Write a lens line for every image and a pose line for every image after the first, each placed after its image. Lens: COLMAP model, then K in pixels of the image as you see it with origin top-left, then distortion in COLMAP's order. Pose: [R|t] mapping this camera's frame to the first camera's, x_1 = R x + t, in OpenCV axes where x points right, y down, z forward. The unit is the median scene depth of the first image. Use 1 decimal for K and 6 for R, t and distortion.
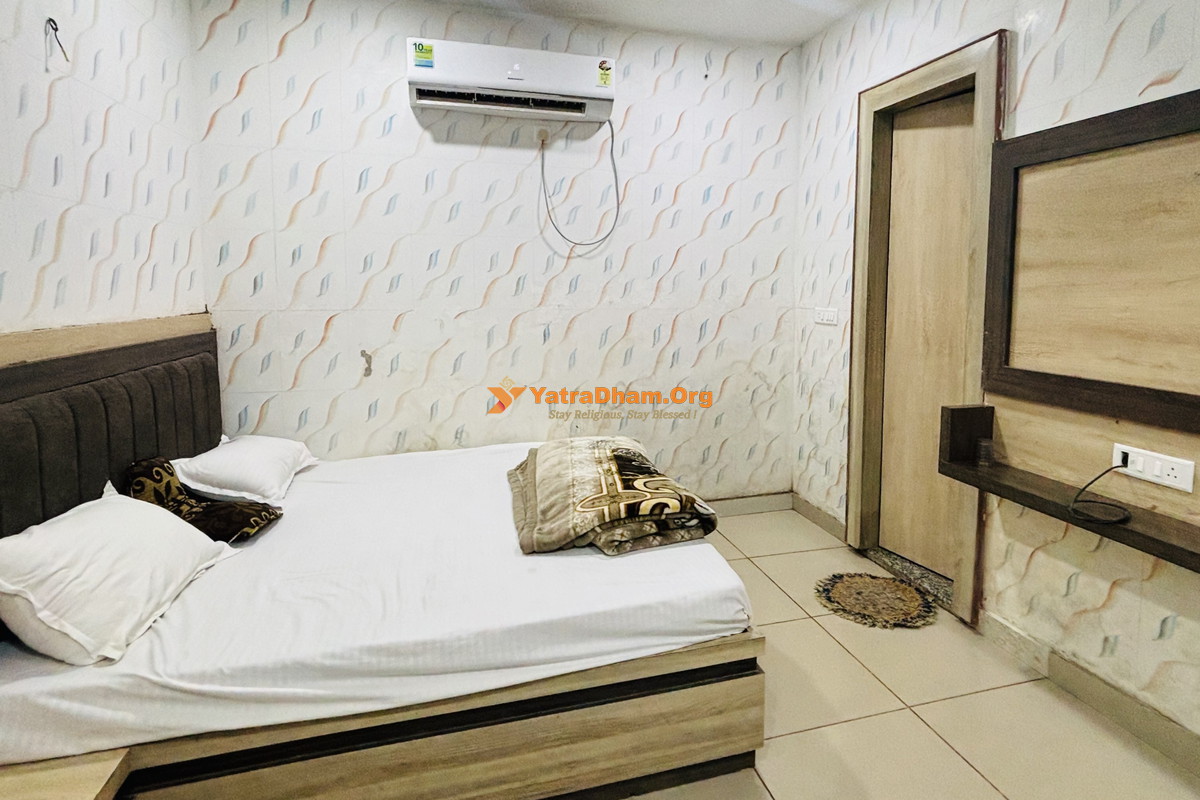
lens RADIAL K [[593.8, 0, 600.0], [0, 593.8, 400.0], [0, 0, 1]] dist [0.000236, 0.000059]
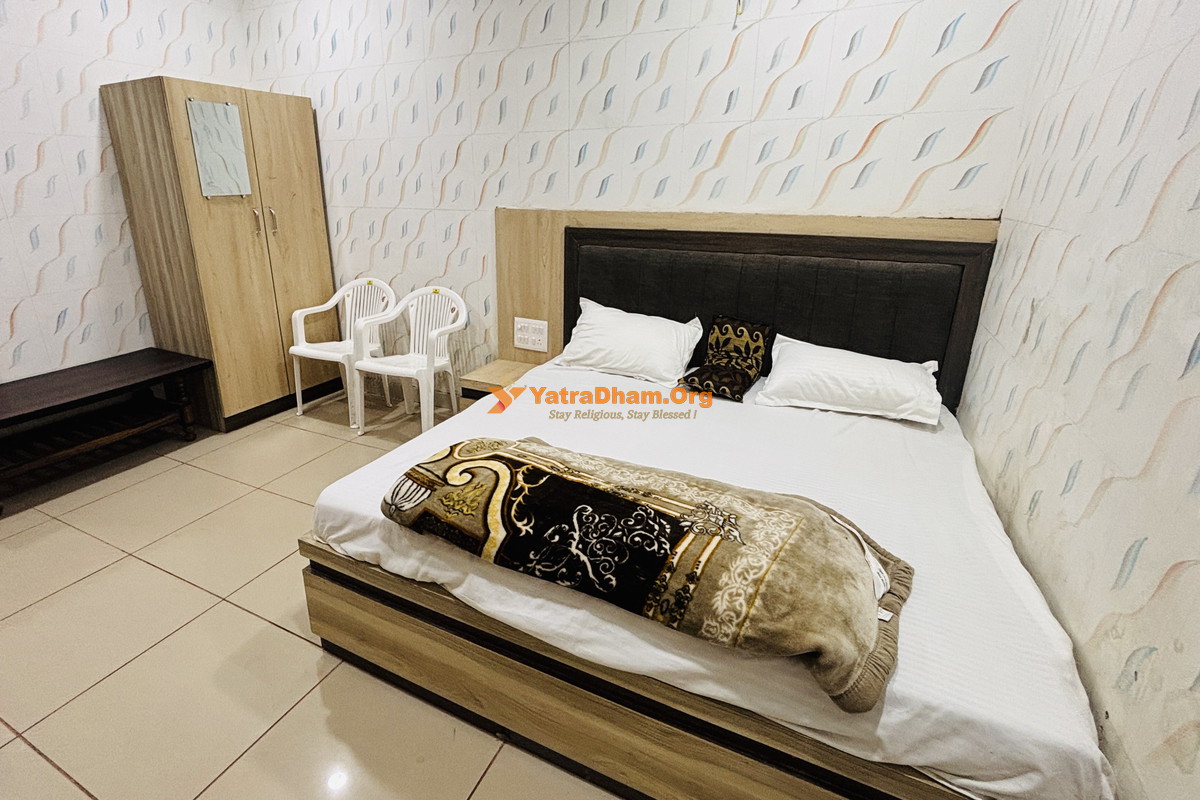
lens RADIAL K [[593.8, 0, 600.0], [0, 593.8, 400.0], [0, 0, 1]] dist [0.000236, 0.000059]
pose [[-0.603261, 0.266682, -0.751636, 0.483363], [-0.156928, 0.884324, 0.439710, -0.279581], [0.781952, 0.383213, -0.491628, 1.487818]]
